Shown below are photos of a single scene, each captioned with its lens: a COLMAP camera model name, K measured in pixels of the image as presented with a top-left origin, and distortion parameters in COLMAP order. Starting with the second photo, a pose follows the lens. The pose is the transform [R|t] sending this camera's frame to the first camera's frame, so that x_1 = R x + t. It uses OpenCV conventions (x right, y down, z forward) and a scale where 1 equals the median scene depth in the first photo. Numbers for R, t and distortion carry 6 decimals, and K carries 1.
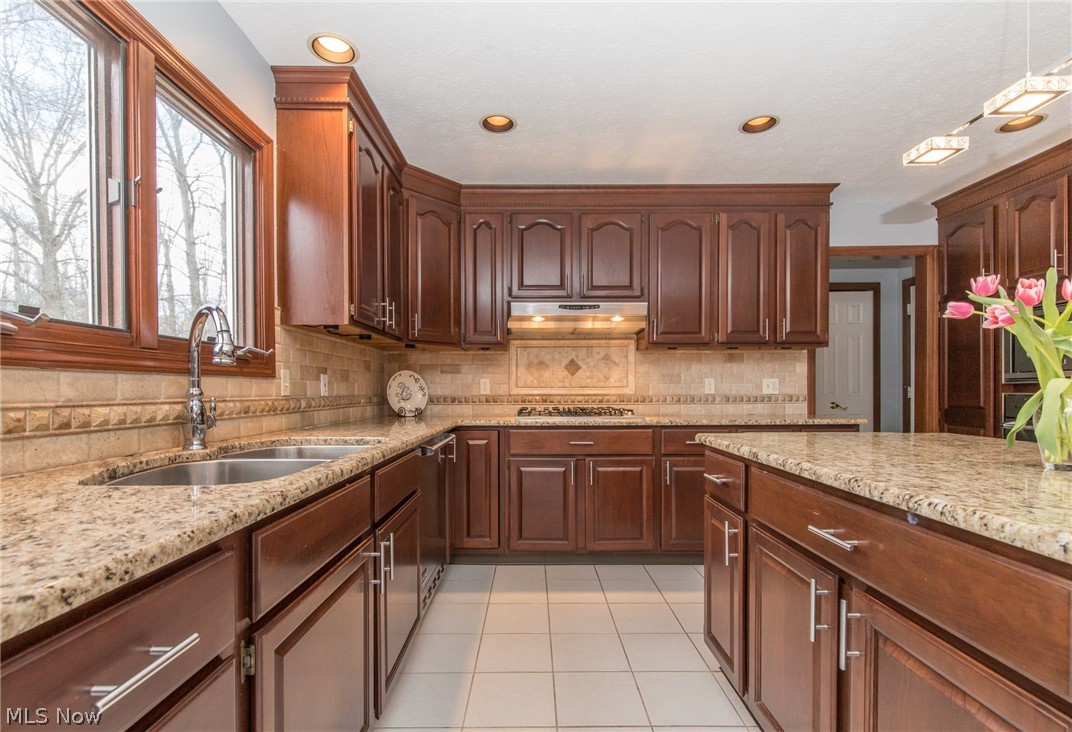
lens RADIAL K [[478.1, 0, 533.2], [0, 478.1, 395.3], [0, 0, 1]] dist [0.002893, 0.000127]
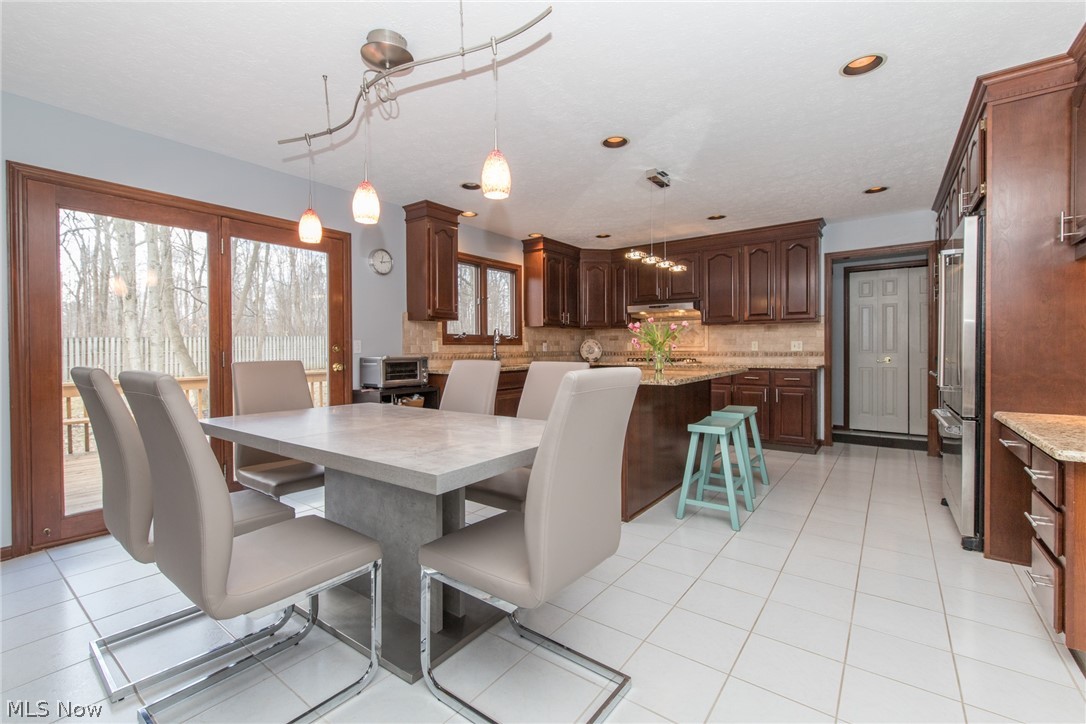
lens RADIAL K [[464.5, 0, 539.3], [0, 464.5, 357.0], [0, 0, 1]] dist [0.000282, -0.000729]
pose [[0.793386, 0.008615, -0.608657, 0.858623], [-0.003814, 0.999951, 0.009183, 0.007114], [0.608706, -0.004964, 0.793380, -0.807933]]
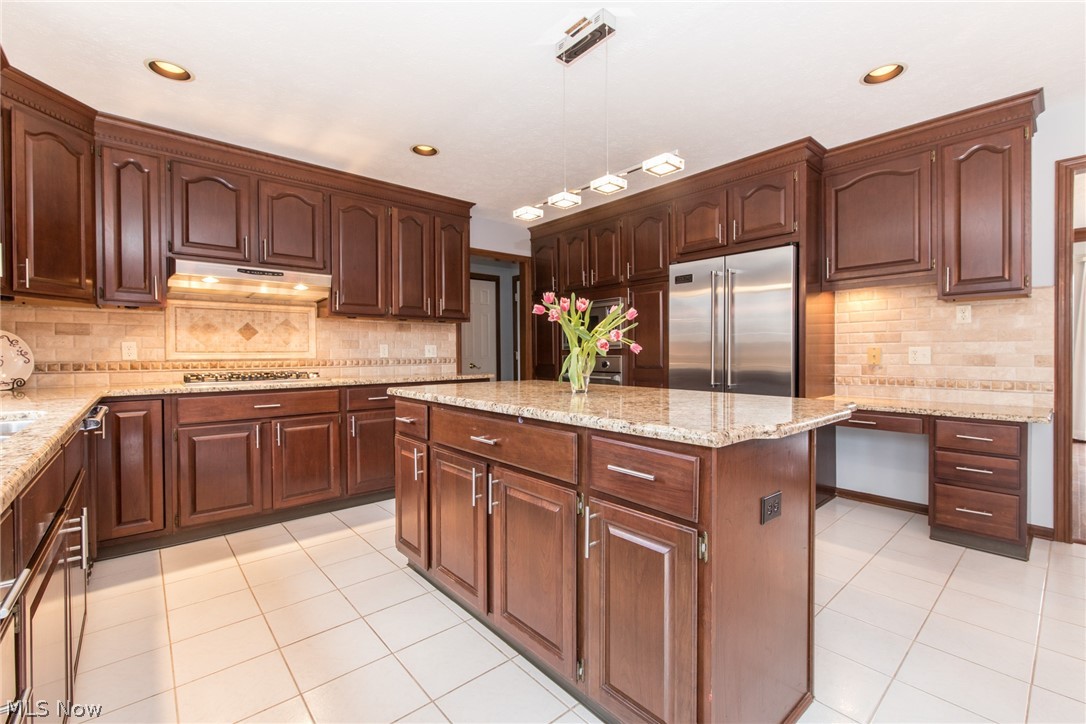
lens RADIAL K [[464.5, 0, 539.3], [0, 464.5, 357.0], [0, 0, 1]] dist [0.000282, -0.000729]
pose [[0.755295, -0.006513, 0.655352, -0.104195], [0.010669, 0.999940, -0.002358, 0.002773], [-0.655298, 0.008773, 0.755320, -0.128530]]
